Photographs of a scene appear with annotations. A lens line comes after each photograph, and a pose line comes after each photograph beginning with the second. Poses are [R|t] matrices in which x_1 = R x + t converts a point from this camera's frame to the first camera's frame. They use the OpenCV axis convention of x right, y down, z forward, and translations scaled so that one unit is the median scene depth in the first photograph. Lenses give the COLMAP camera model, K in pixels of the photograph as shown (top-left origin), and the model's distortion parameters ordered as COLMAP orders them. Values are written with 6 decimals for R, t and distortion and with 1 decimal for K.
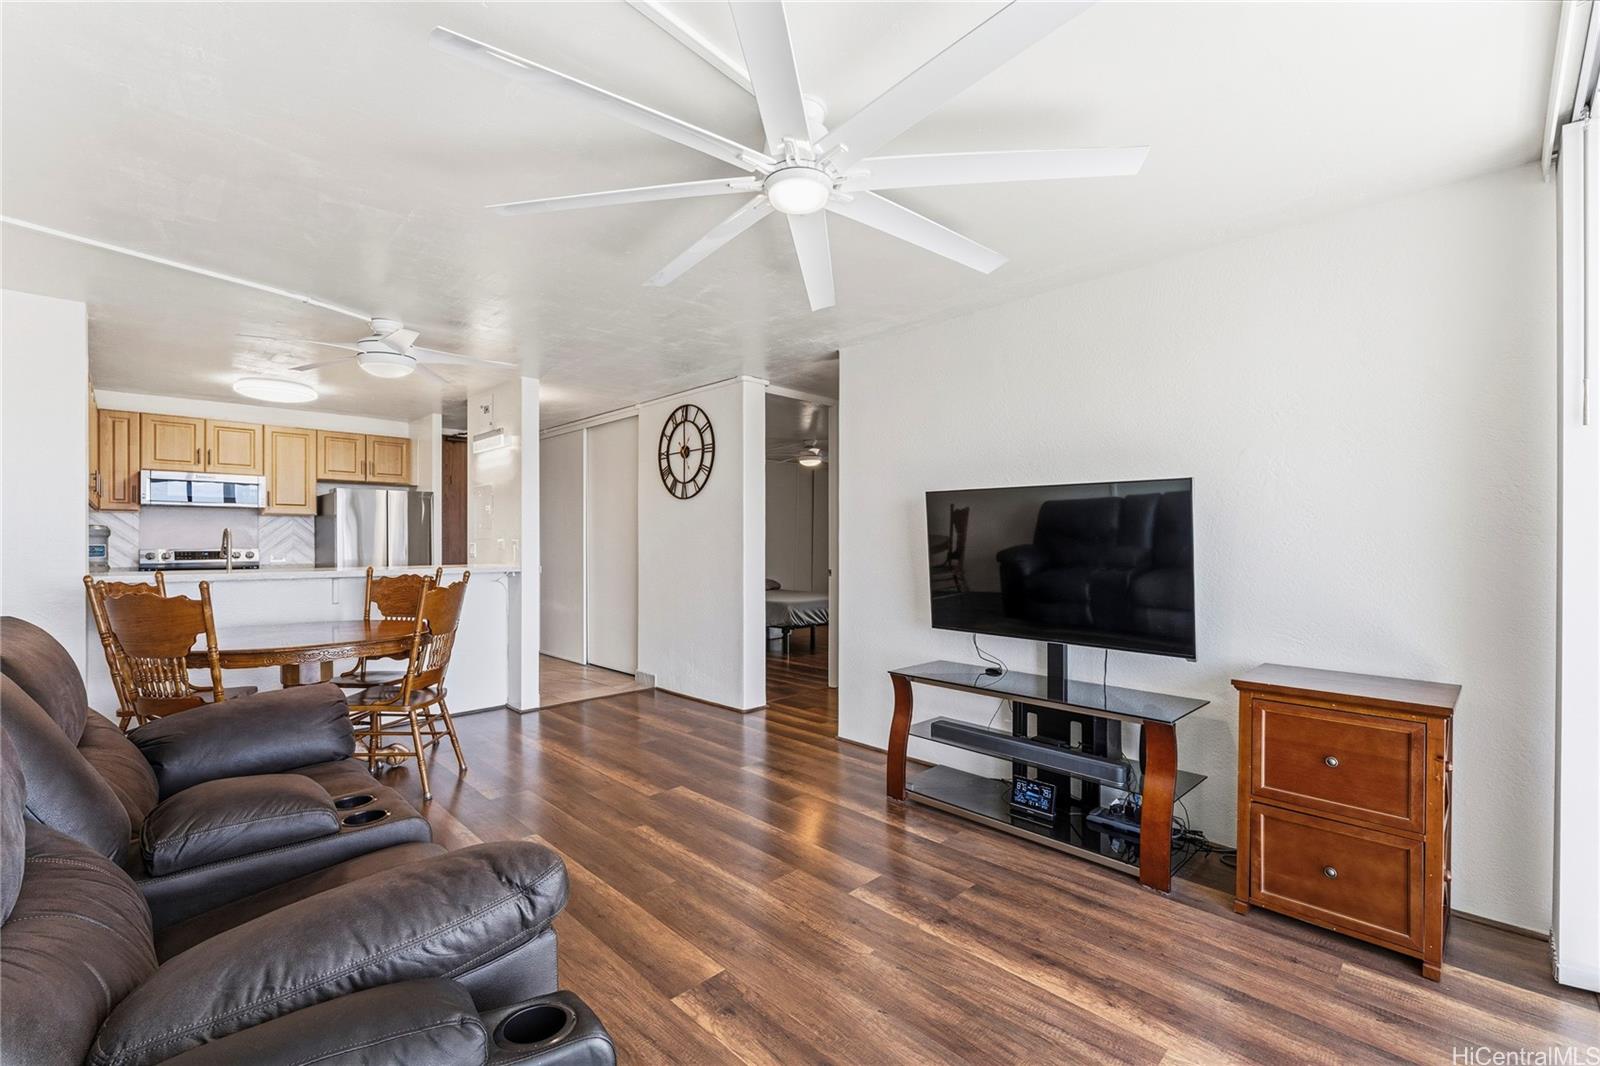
lens RADIAL K [[688.3, 0, 799.6], [0, 688.3, 537.5], [0, 0, 1]] dist [-0.000678, -0.000481]
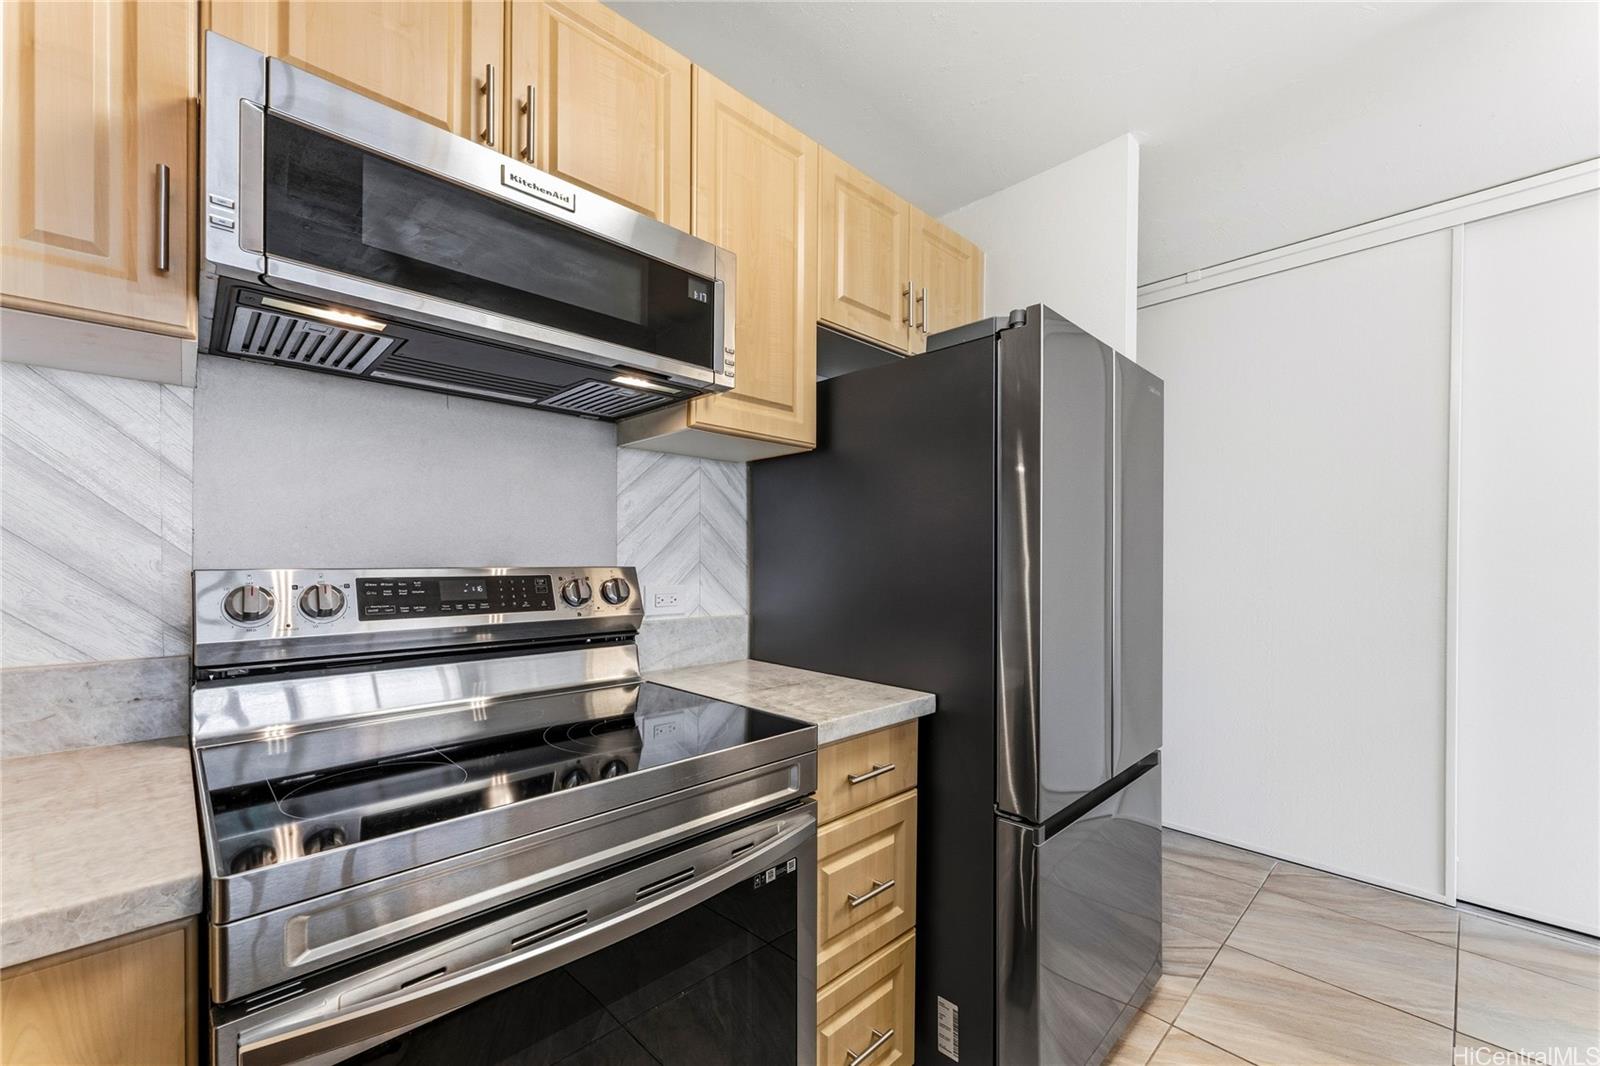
lens RADIAL K [[648.4, 0, 791.0], [0, 648.4, 564.2], [0, 0, 1]] dist [0.000059, -0.000381]
pose [[0.999967, 0.007864, 0.001802, -0.856471], [-0.007895, 0.999808, 0.017949, 0.011998], [-0.001660, -0.017963, 0.999837, 0.883819]]
